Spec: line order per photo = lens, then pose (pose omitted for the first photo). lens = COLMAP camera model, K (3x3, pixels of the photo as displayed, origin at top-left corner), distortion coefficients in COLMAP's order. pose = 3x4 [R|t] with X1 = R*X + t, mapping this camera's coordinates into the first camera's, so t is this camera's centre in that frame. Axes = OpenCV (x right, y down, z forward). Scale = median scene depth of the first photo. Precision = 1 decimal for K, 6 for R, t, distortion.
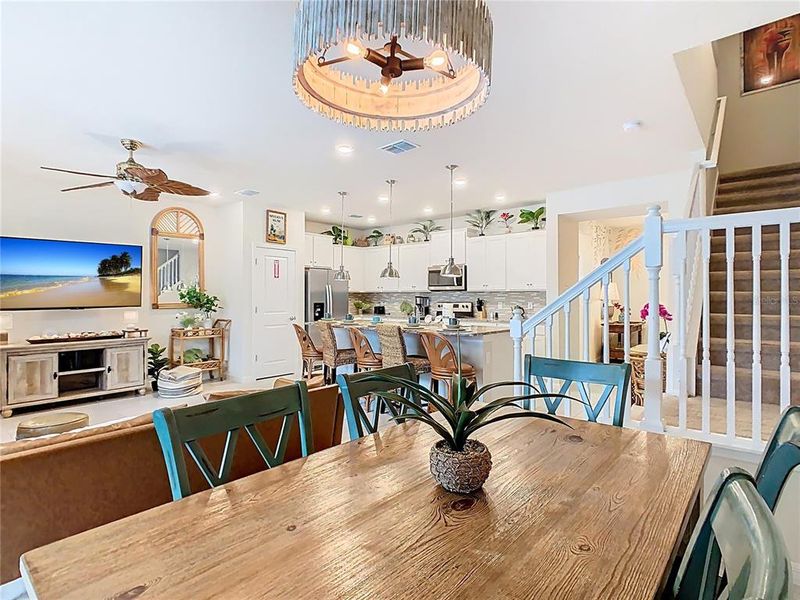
lens RADIAL K [[429.7, 0, 391.6], [0, 429.7, 289.6], [0, 0, 1]] dist [-0.020624, 0.007341]
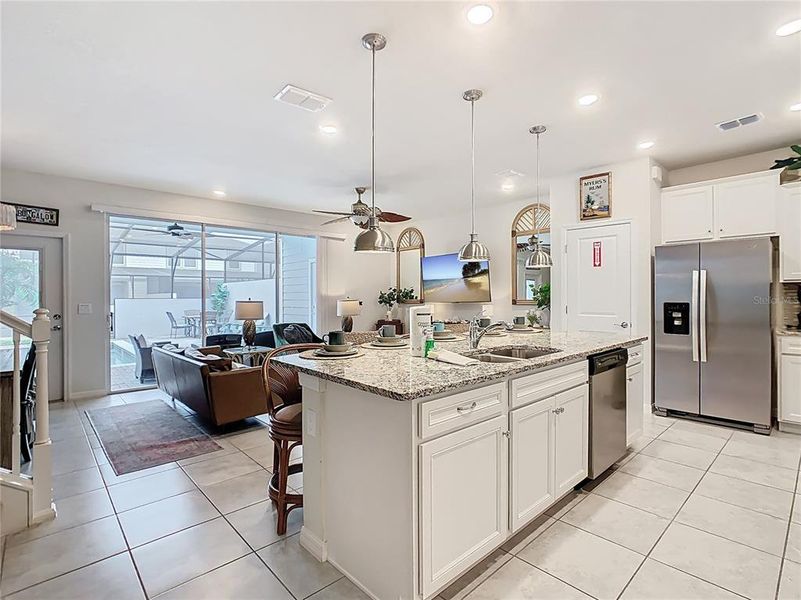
lens RADIAL K [[405.6, 0, 399.4], [0, 405.6, 291.7], [0, 0, 1]] dist [-0.006427, -0.001448]
pose [[-0.112474, 0.000677, -0.993654, 0.496972], [0.026981, 0.999633, -0.002373, 0.007299], [0.993288, -0.027076, -0.112451, 0.833762]]
